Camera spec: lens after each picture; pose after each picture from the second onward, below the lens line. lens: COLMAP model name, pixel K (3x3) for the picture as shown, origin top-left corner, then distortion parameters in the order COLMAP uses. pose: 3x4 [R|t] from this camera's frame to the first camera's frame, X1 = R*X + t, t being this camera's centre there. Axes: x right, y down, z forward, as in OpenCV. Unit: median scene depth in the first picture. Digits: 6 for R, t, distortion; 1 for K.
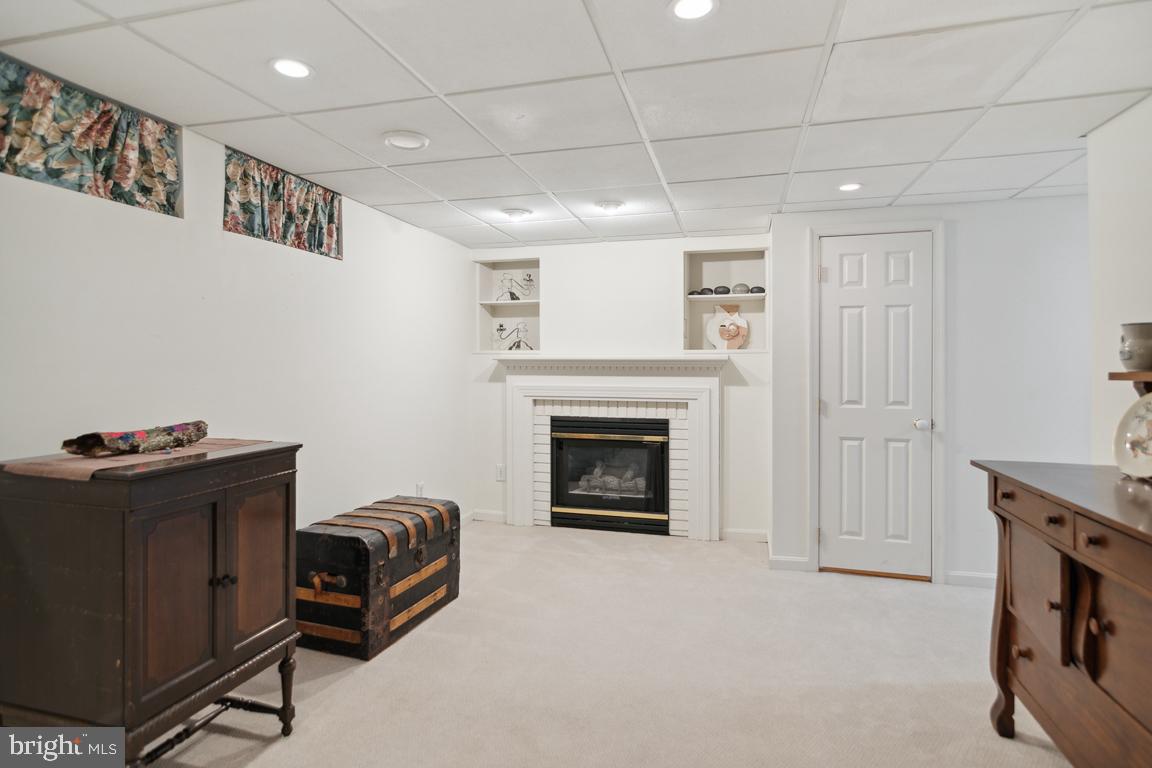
lens RADIAL K [[595.1, 0, 575.5], [0, 595.1, 370.8], [0, 0, 1]] dist [-0.001128, -0.000126]
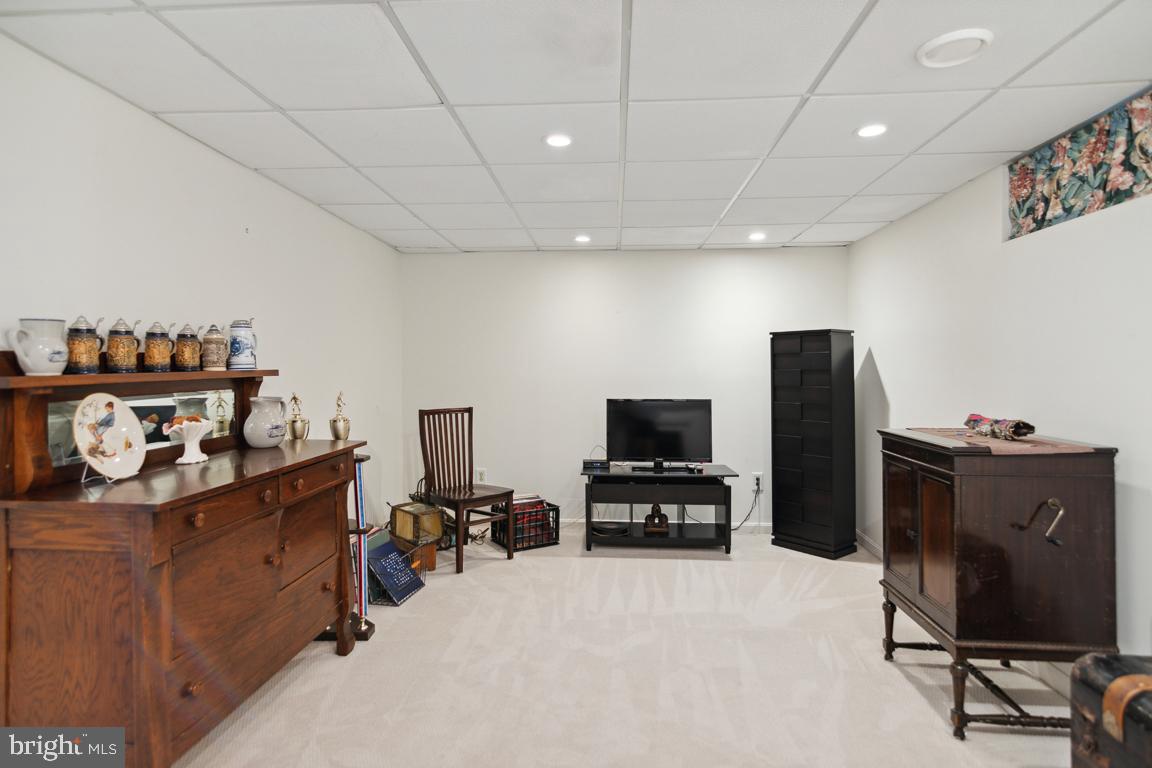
lens RADIAL K [[595.1, 0, 575.5], [0, 595.1, 370.8], [0, 0, 1]] dist [-0.001128, -0.000126]
pose [[-0.979586, 0.002610, -0.201008, 0.366983], [-0.000803, 0.999857, 0.016896, -0.017141], [0.201024, 0.016712, -0.979444, 1.943341]]
